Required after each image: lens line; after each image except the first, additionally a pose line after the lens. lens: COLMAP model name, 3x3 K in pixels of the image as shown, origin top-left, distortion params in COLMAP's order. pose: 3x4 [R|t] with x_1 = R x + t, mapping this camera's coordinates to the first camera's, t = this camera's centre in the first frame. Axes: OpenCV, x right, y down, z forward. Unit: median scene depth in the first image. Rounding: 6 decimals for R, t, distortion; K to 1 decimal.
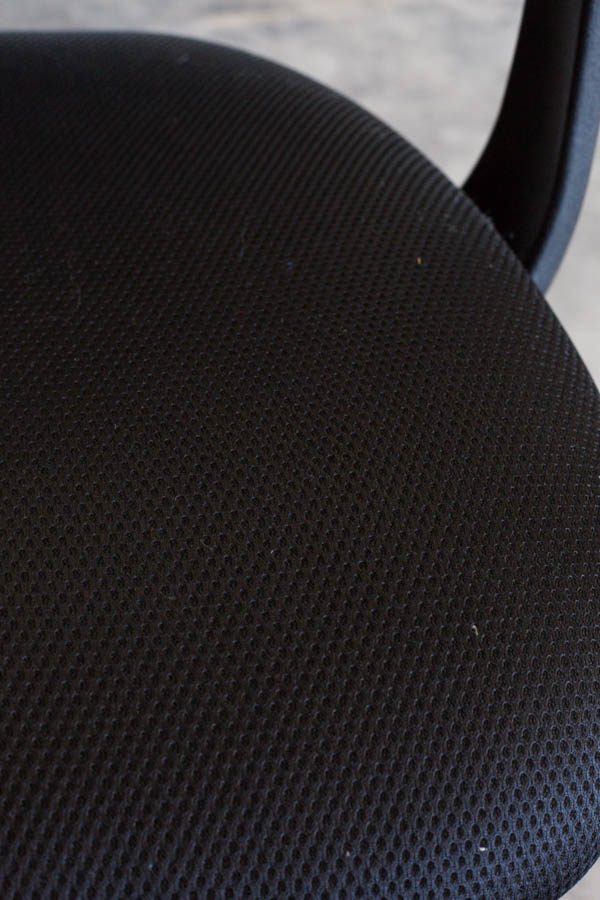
lens RADIAL K [[1313.0, 0, 295.1], [0, 1313.0, 455.7], [0, 0, 1]] dist [-0.159606, 0.000000]
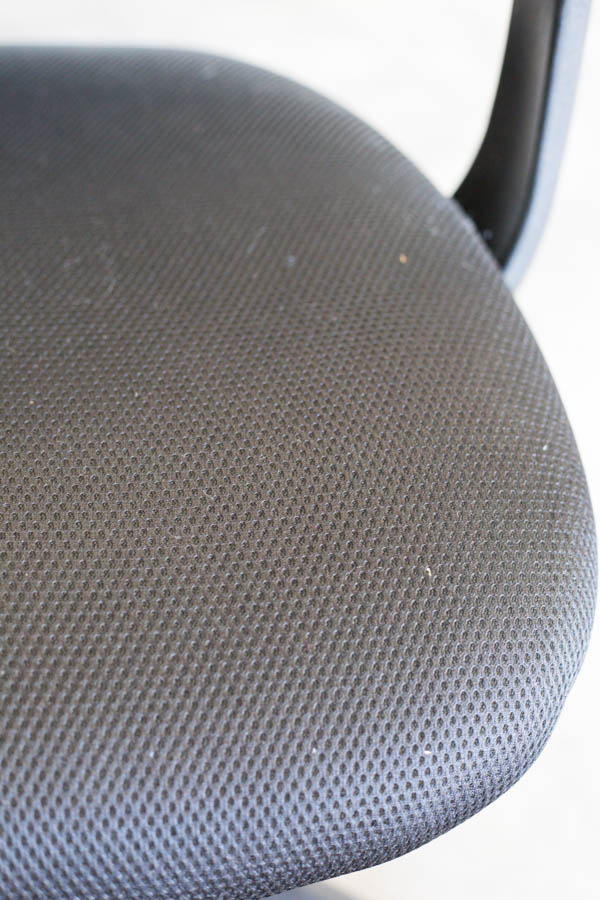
lens RADIAL K [[1313.0, 0, 304.3], [0, 1313.0, 444.5], [0, 0, 1]] dist [-0.159606, 0.000000]
pose [[0.999387, 0.027793, -0.021297, 0.046339], [-0.027571, 0.999563, 0.010660, 0.006862], [0.021584, -0.010066, 0.999716, -0.206879]]
